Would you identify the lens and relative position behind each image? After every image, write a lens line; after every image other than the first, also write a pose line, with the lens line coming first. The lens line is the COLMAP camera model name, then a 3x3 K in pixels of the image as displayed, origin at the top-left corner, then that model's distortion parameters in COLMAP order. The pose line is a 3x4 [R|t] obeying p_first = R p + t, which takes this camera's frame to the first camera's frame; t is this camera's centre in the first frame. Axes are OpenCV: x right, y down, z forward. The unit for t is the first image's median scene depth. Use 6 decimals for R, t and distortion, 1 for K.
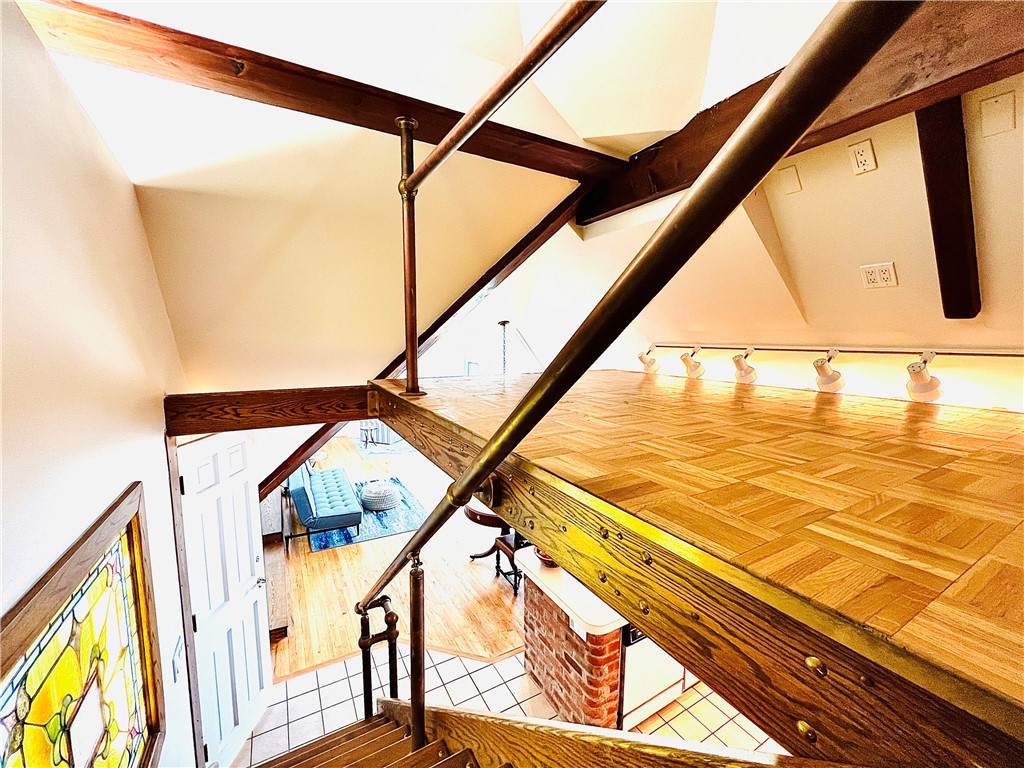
lens RADIAL K [[416.6, 0, 512.0], [0, 416.6, 384.0], [0, 0, 1]] dist [-0.001216, -0.000120]
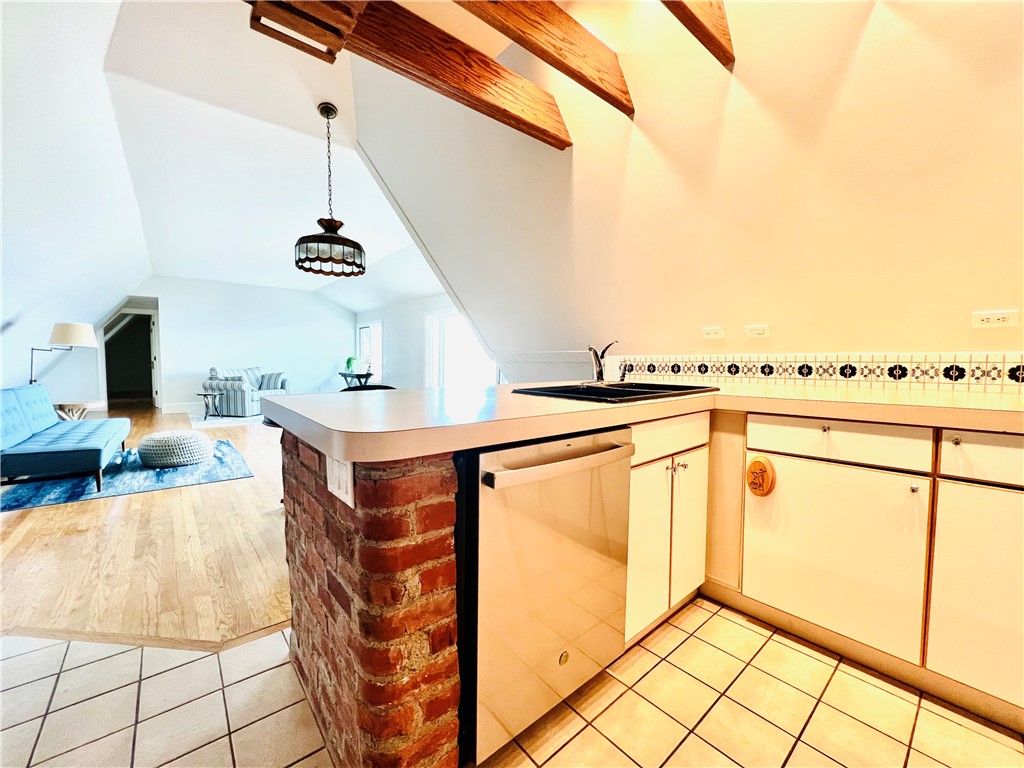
lens RADIAL K [[412.1, 0, 512.0], [0, 412.1, 384.0], [0, 0, 1]] dist [-0.002039, -0.000307]
pose [[0.985144, -0.016168, 0.170969, 0.249262], [0.026541, 0.997931, -0.058566, 0.539350], [-0.169668, 0.062234, 0.983534, 0.636285]]
